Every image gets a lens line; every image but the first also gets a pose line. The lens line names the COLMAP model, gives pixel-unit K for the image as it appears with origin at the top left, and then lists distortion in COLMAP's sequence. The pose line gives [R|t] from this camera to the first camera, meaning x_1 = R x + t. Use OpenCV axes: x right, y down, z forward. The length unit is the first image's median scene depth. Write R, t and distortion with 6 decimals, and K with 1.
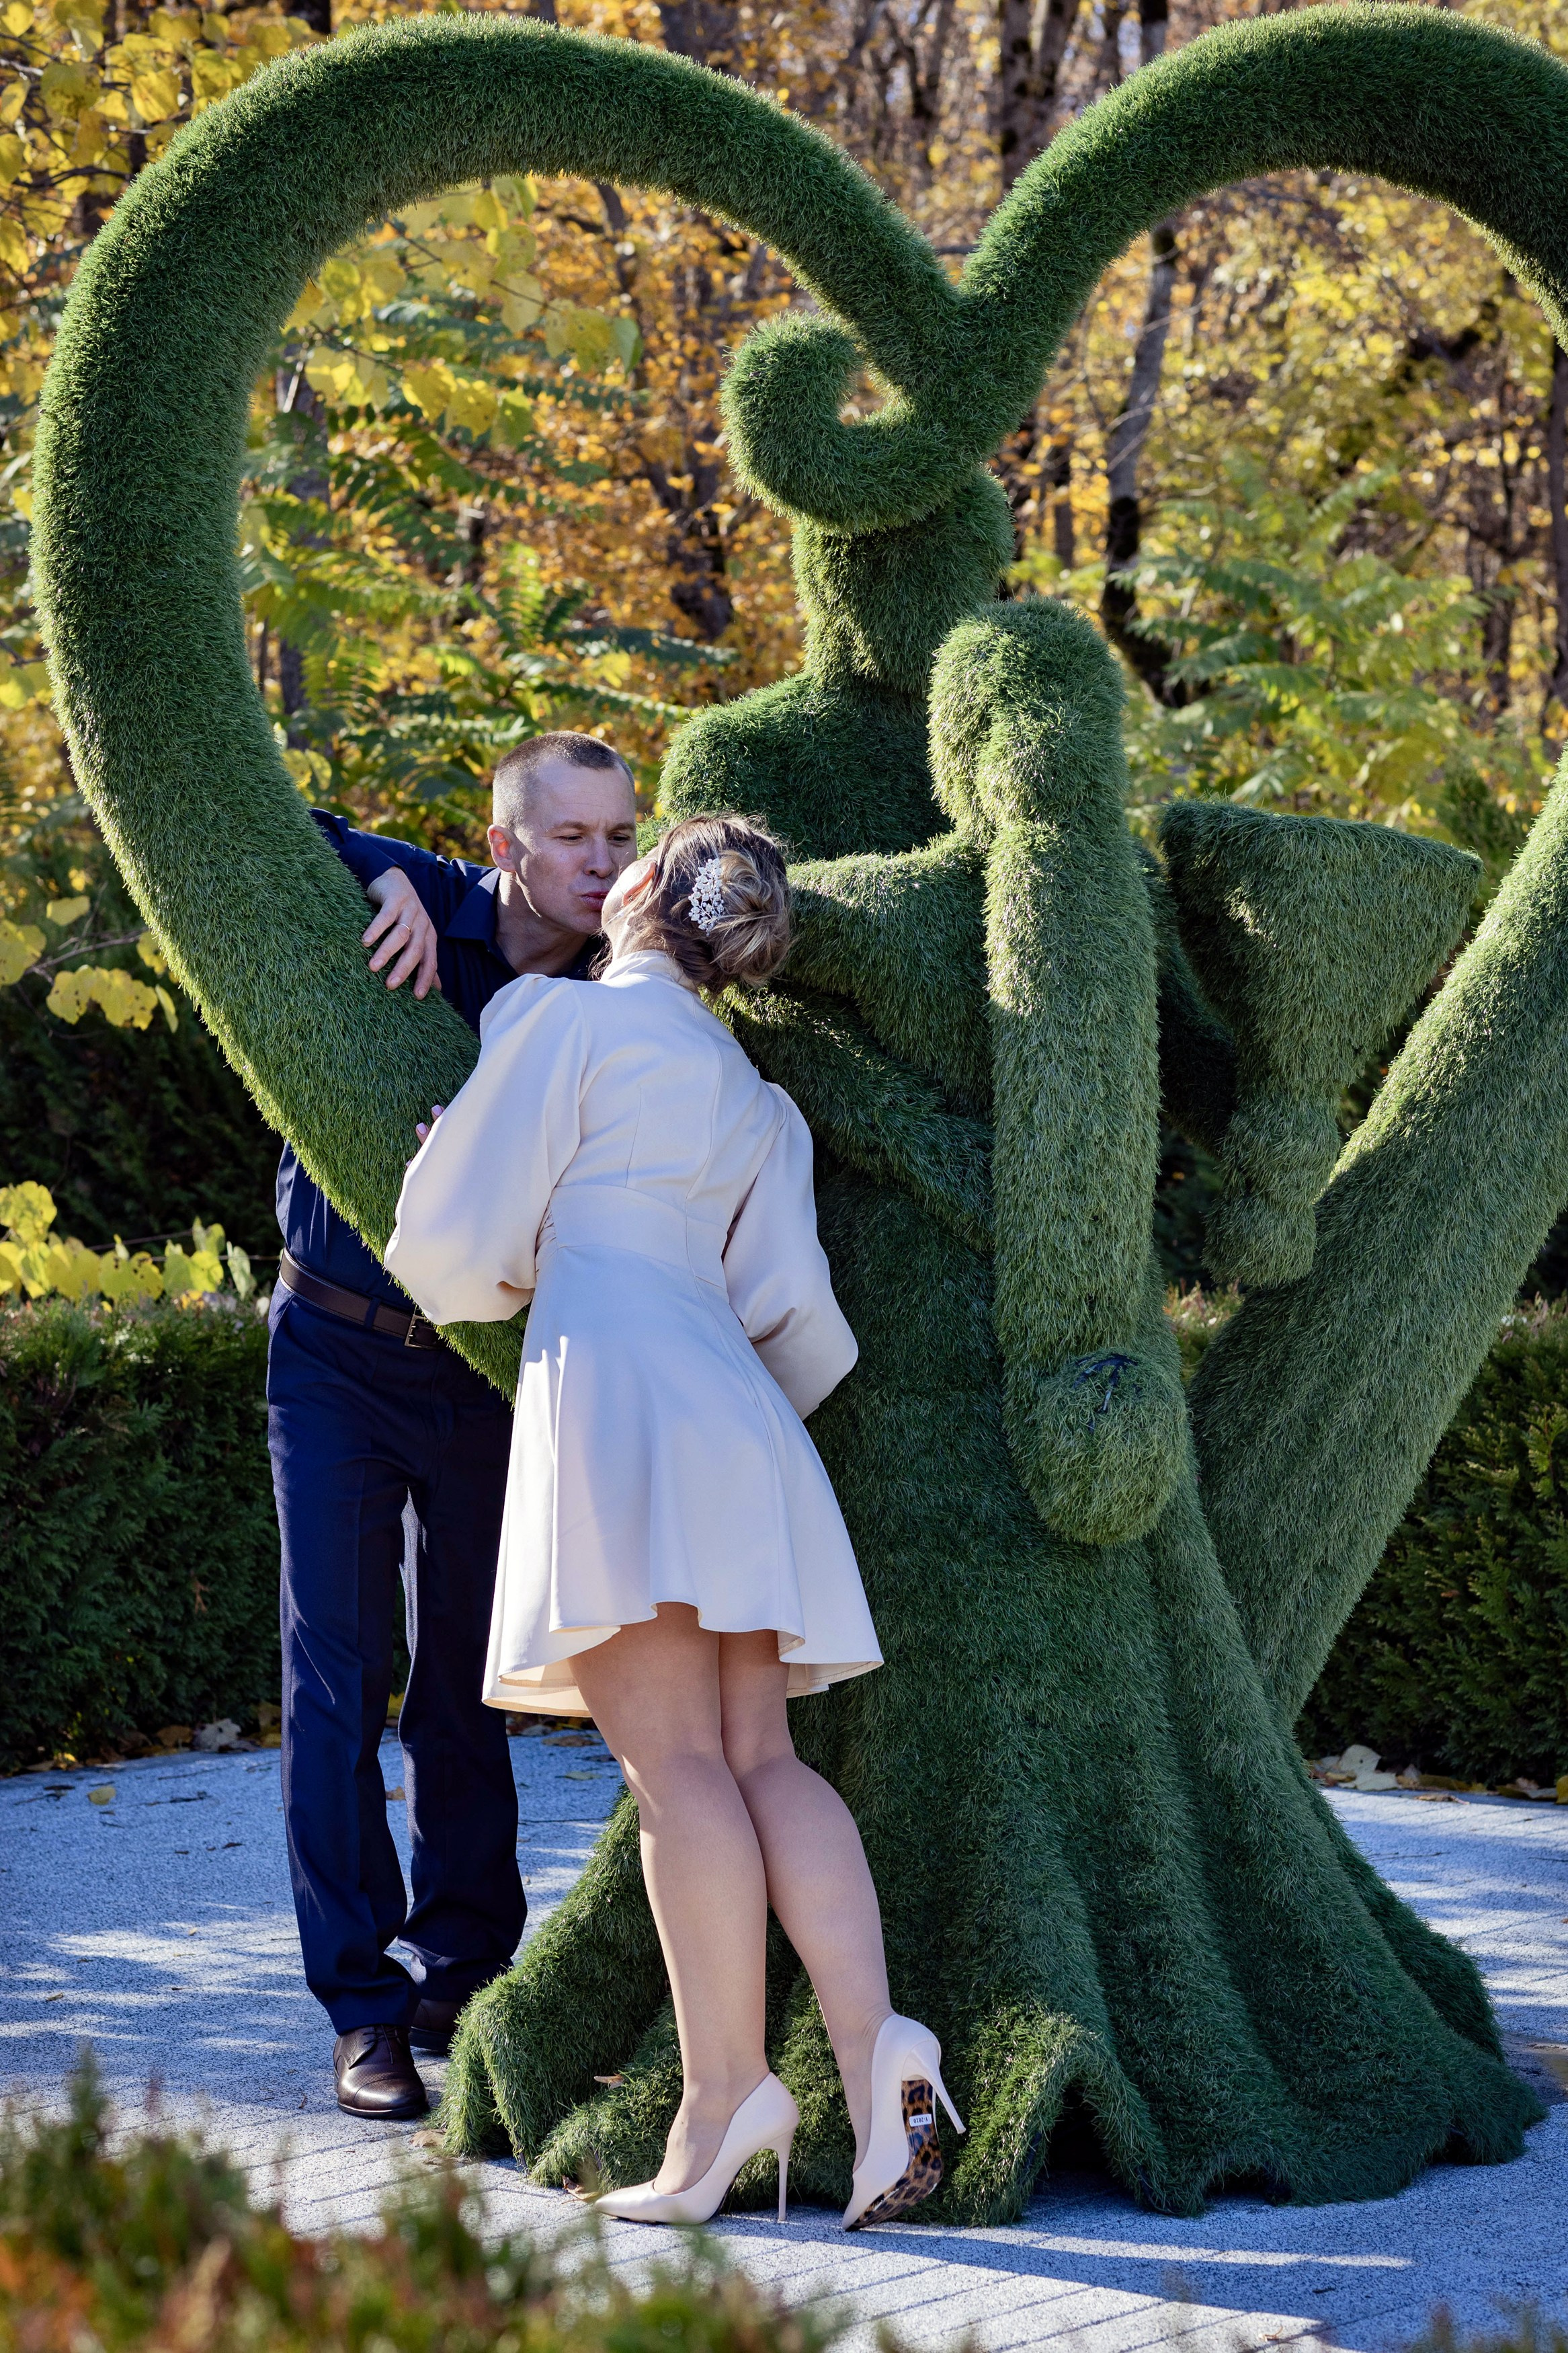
lens RADIAL K [[5645.5, 0, 771.1], [0, 5645.5, 1182.5], [0, 0, 1]] dist [0.042248, 0.000000]
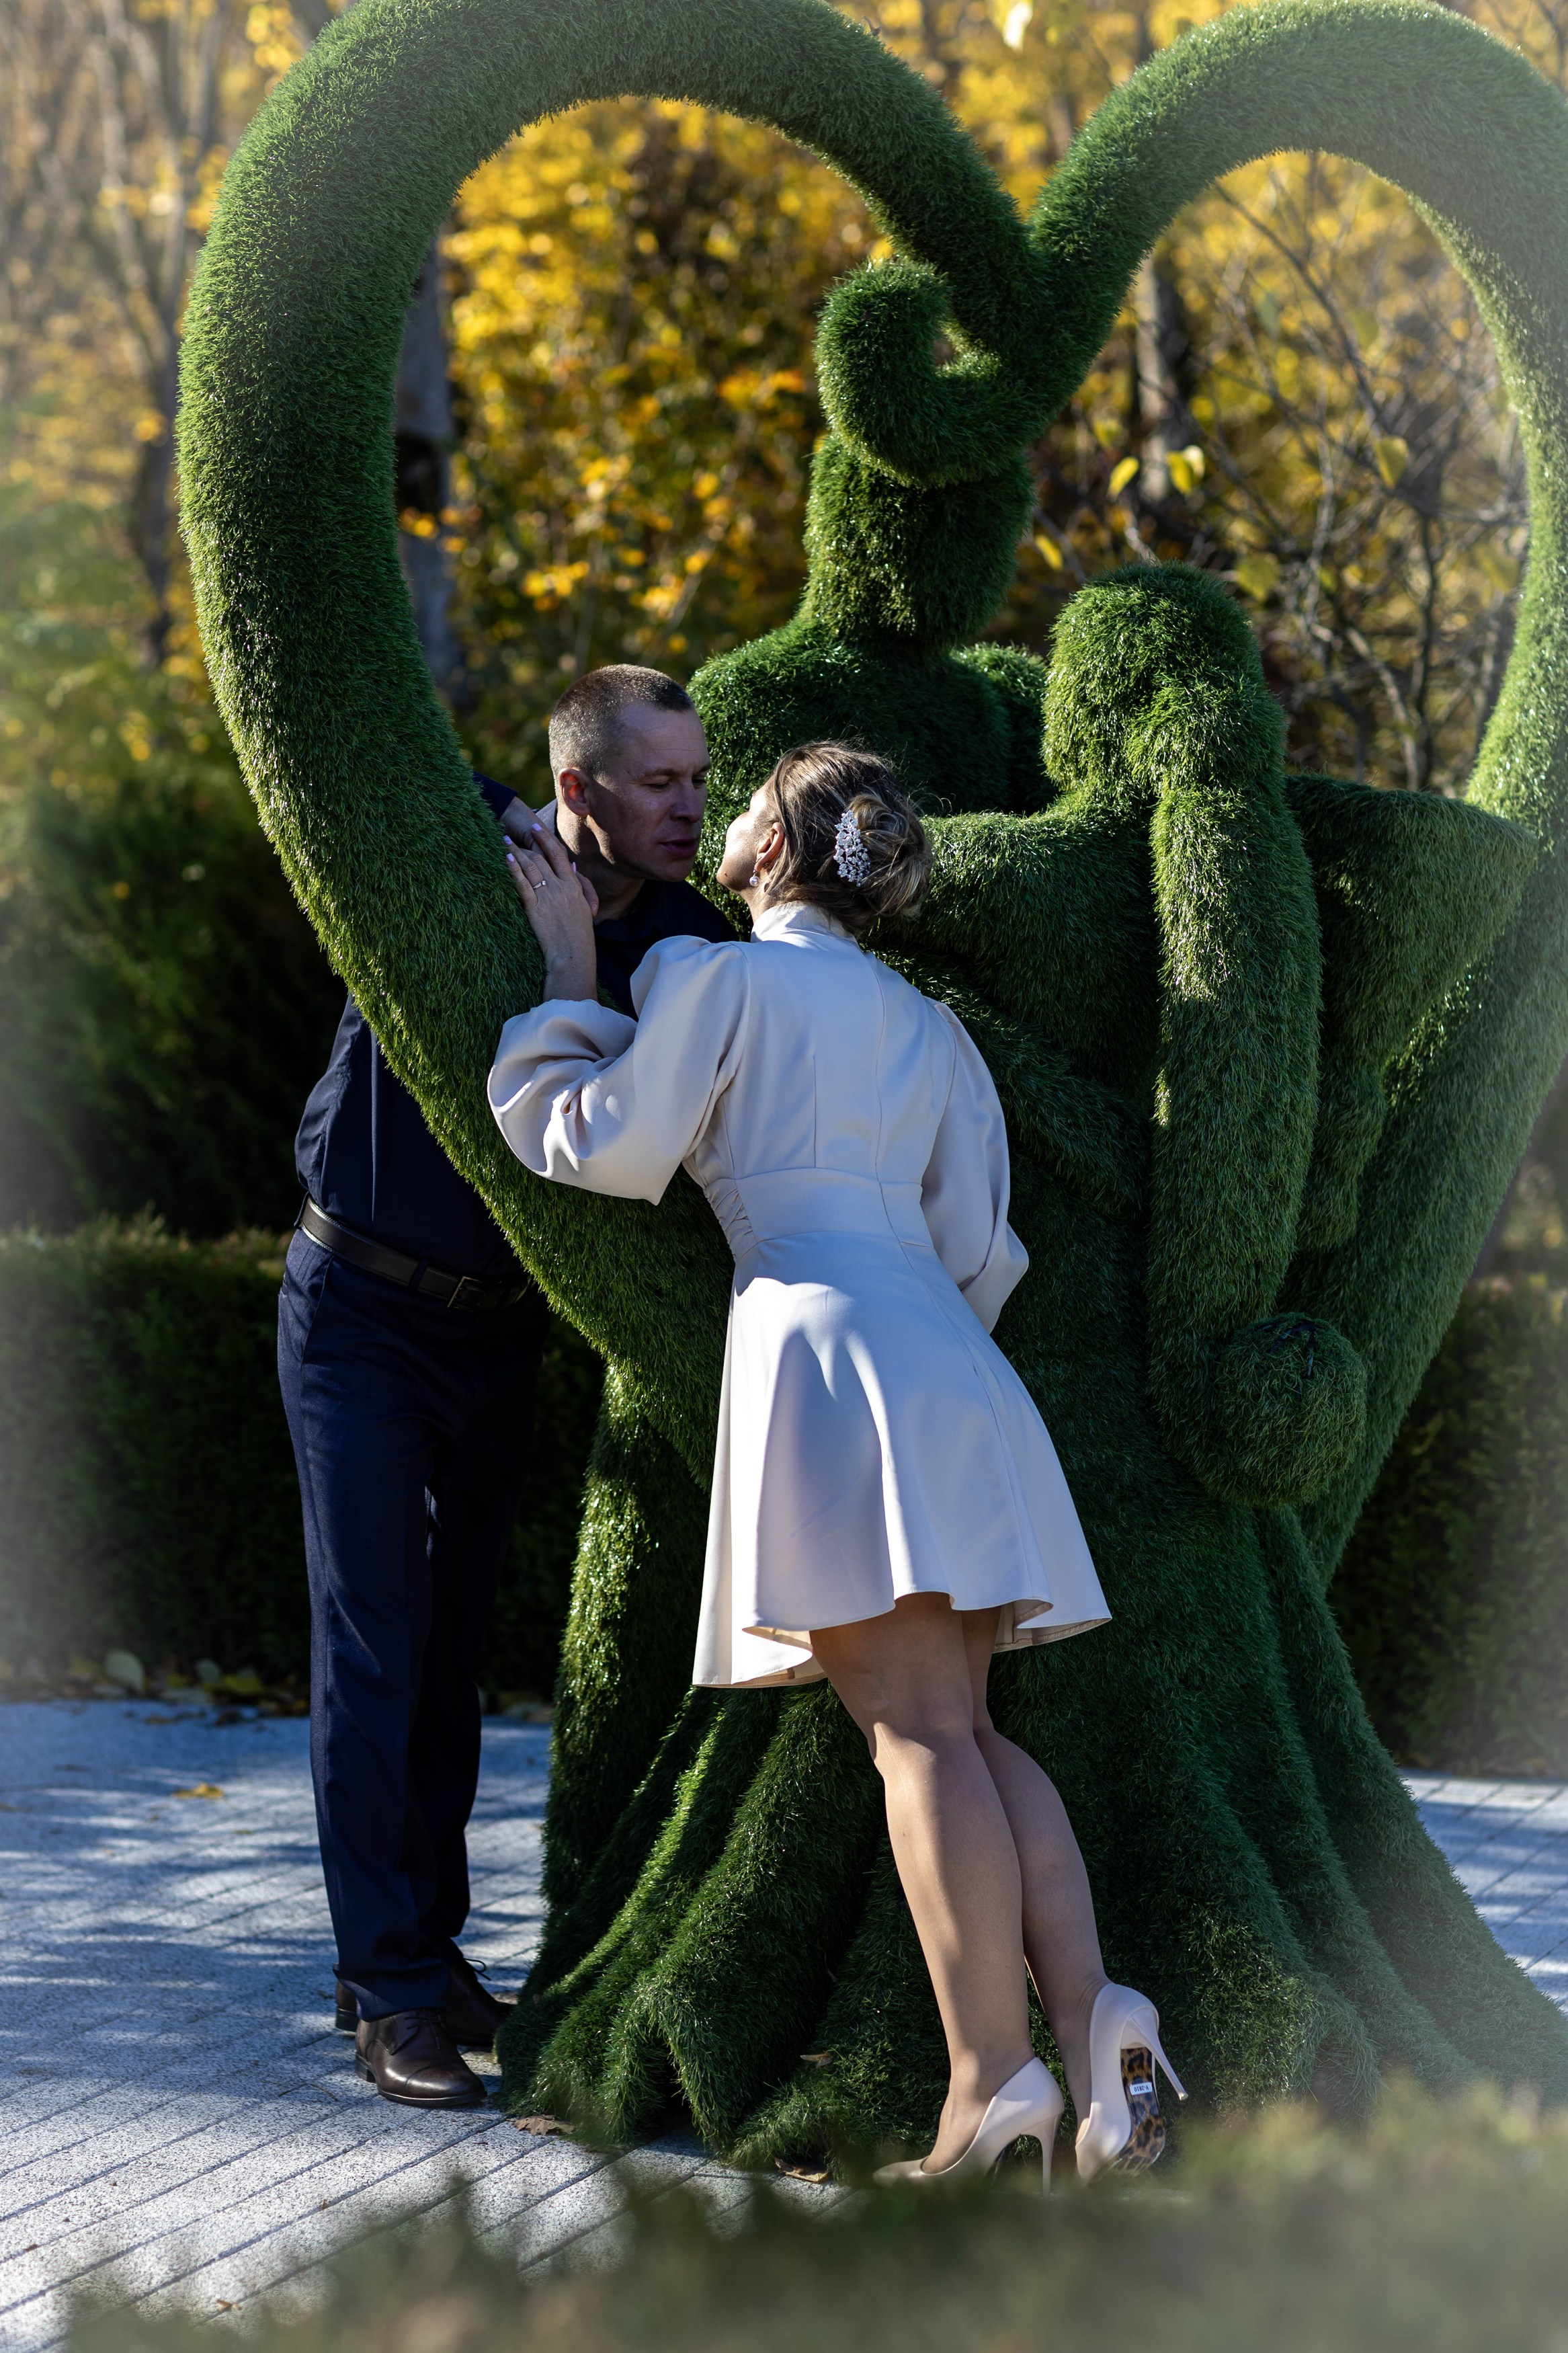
lens RADIAL K [[5645.5, 0, 785.2], [0, 5645.5, 1172.4], [0, 0, 1]] dist [0.042248, 0.000000]
pose [[0.935277, 0.013958, 0.353642, -0.370370], [-0.018286, 0.999793, 0.008900, -0.003184], [-0.353445, -0.014791, 0.935339, 0.085523]]
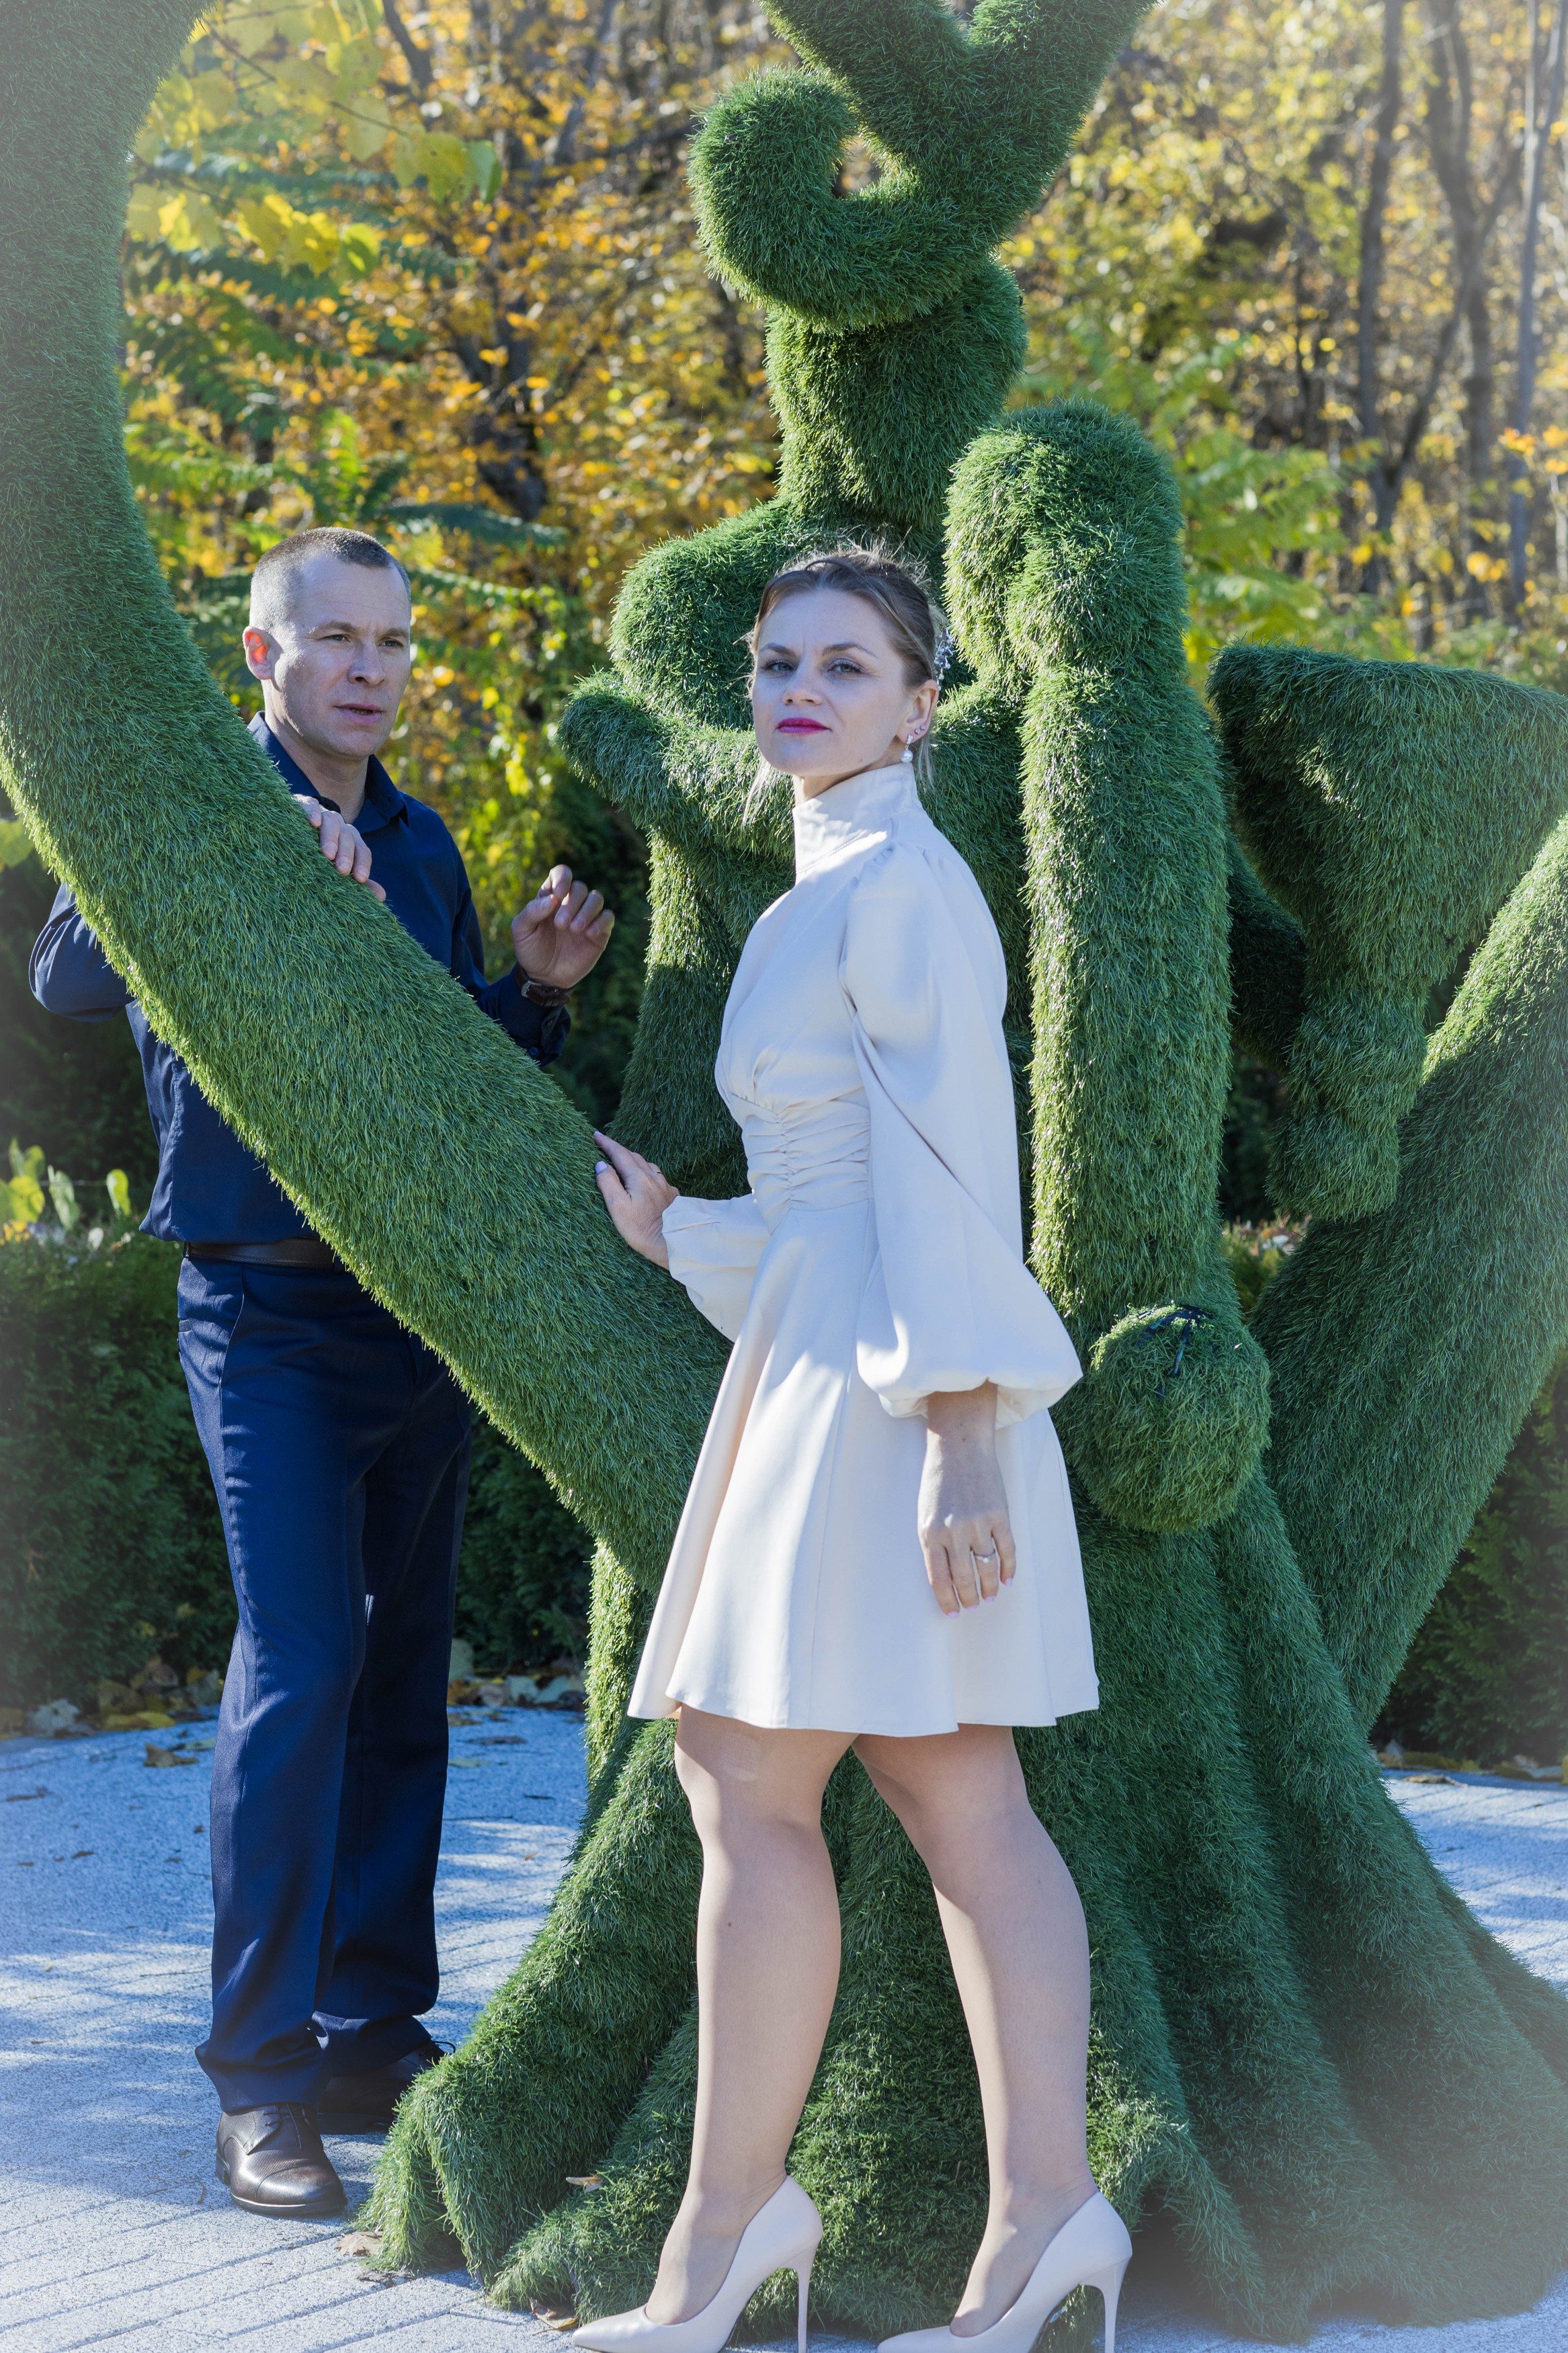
lens RADIAL K [[5645.5, 0, 782.4], [0, 5645.5, 1170.2], [0, 0, 1]] dist [0.042248, 0.000000]
pose [[0.999030, -0.007510, 0.043396, -0.033497], [0.006888, 0.999872, 0.014458, -0.001988], [-0.043499, -0.014145, 0.998953, 0.163427]]
